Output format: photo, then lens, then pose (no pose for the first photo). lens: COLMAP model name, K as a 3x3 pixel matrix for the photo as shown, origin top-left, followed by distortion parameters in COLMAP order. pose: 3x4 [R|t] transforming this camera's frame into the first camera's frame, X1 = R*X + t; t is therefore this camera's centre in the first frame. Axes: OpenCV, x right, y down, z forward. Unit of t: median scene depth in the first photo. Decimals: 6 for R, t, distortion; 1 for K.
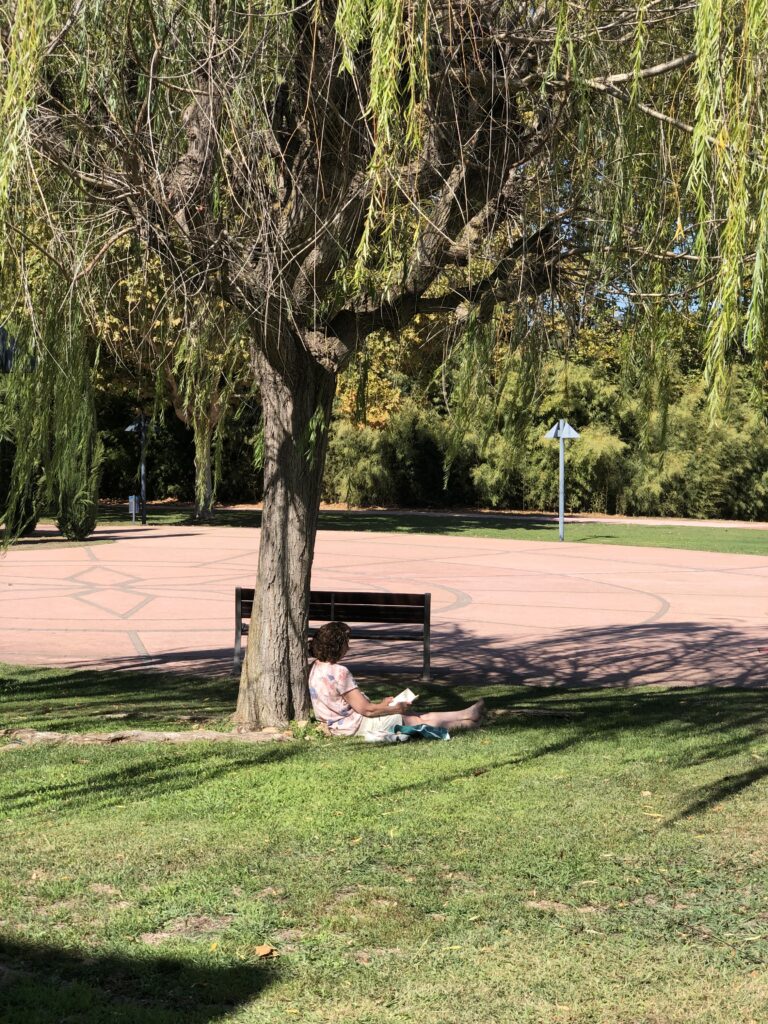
lens RADIAL K [[1241.6, 0, 384.0], [0, 1241.6, 512.0], [0, 0, 1]] dist [-0.007171, -0.013007]
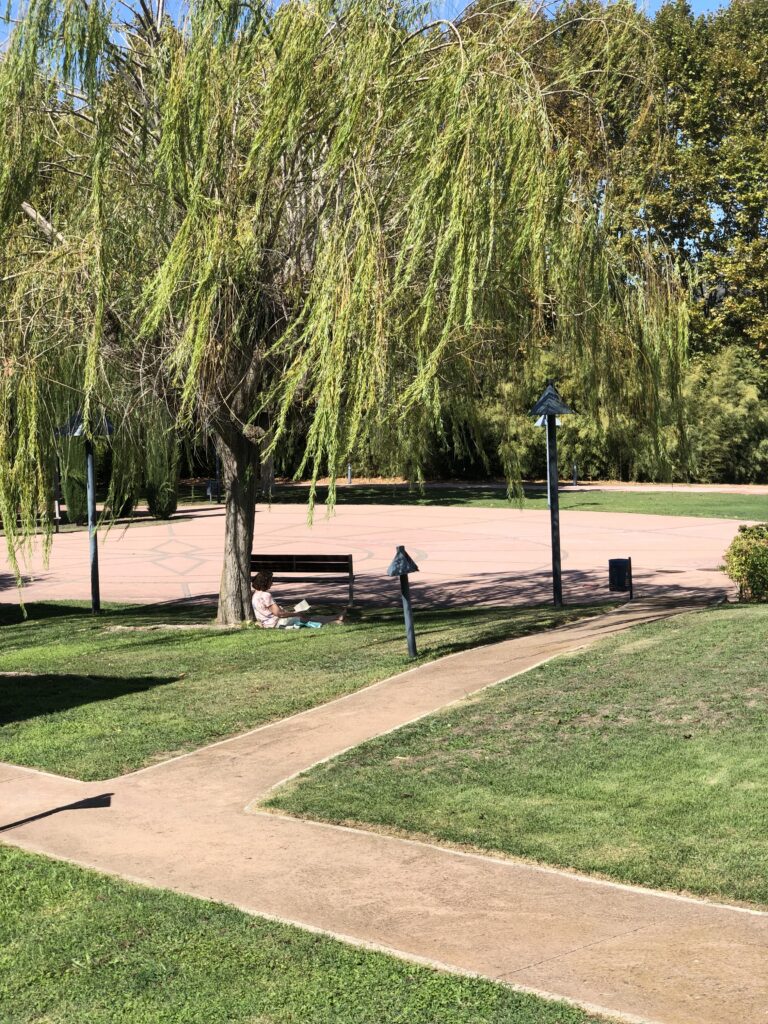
lens RADIAL K [[1241.6, 0, 384.0], [0, 1241.6, 512.0], [0, 0, 1]] dist [-0.007171, -0.013007]
pose [[0.996086, -0.025326, -0.084684, 0.085545], [0.027939, 0.999165, 0.029805, -0.015437], [0.083859, -0.032054, 0.995962, -0.252987]]
